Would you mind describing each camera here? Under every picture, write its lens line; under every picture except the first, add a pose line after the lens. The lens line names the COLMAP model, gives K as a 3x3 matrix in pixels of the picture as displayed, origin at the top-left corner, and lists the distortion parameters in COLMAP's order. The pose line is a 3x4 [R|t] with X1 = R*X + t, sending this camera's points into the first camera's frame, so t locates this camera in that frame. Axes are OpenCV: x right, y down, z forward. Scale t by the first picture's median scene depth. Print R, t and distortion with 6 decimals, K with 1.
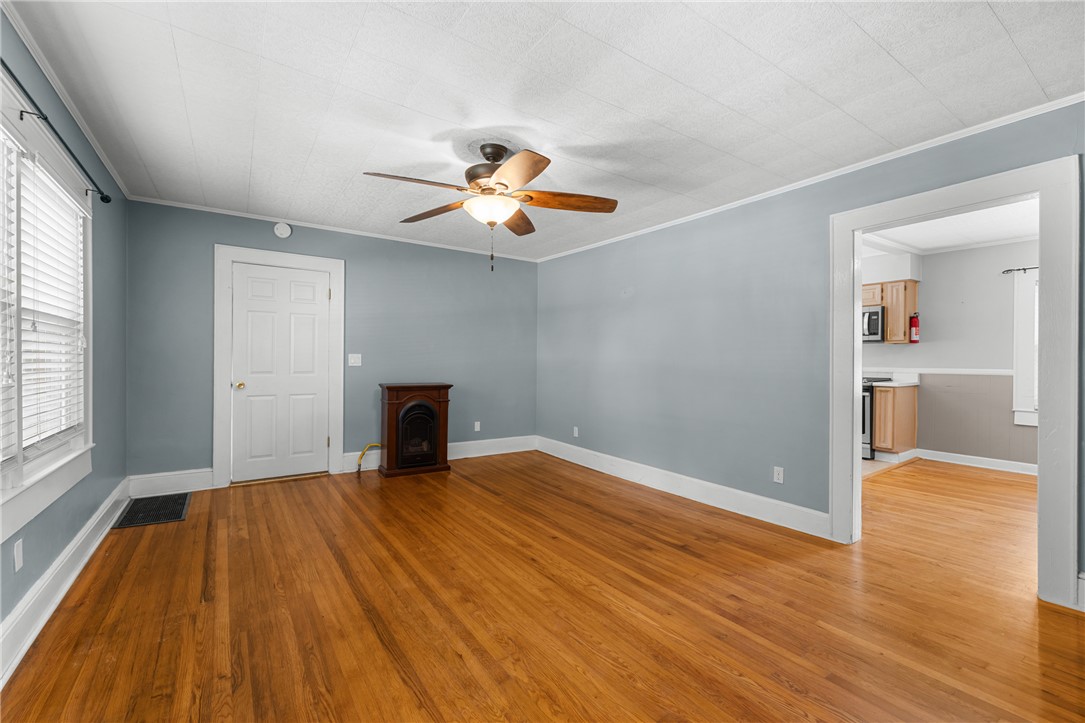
lens RADIAL K [[464.2, 0, 535.5], [0, 464.2, 365.4], [0, 0, 1]] dist [-0.001844, -0.000040]
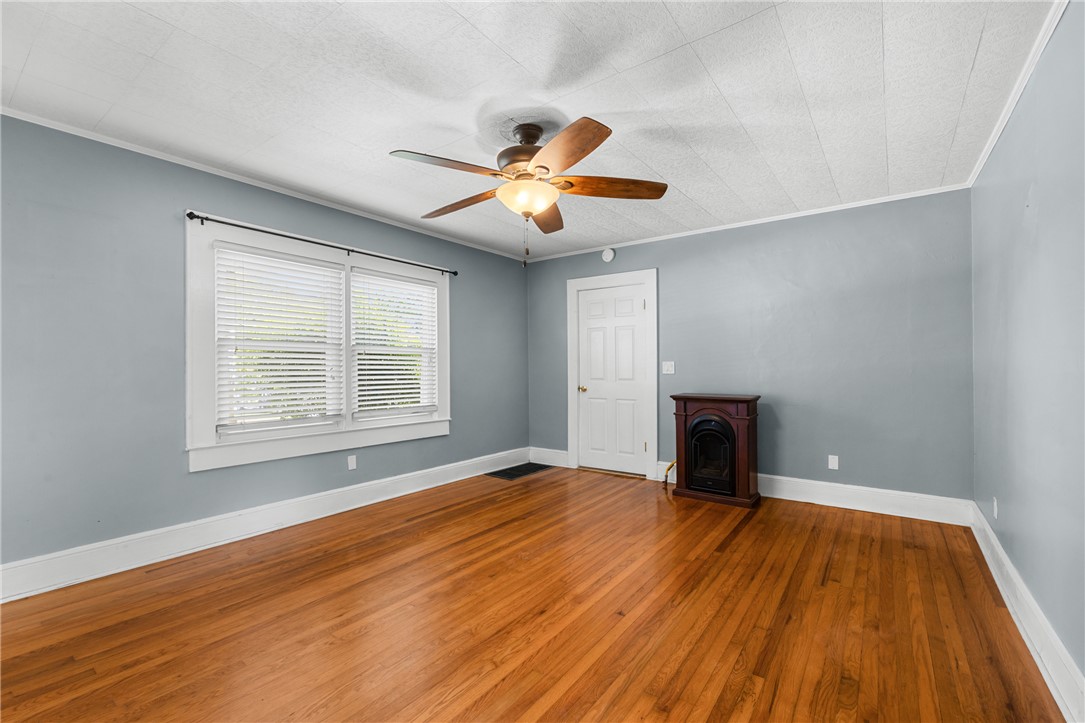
lens RADIAL K [[464.2, 0, 535.5], [0, 464.2, 365.4], [0, 0, 1]] dist [-0.001844, -0.000040]
pose [[0.334067, -0.015864, -0.942416, 0.659928], [-0.004915, 0.999815, -0.018573, 0.005440], [0.942537, 0.010837, 0.333927, 0.625096]]
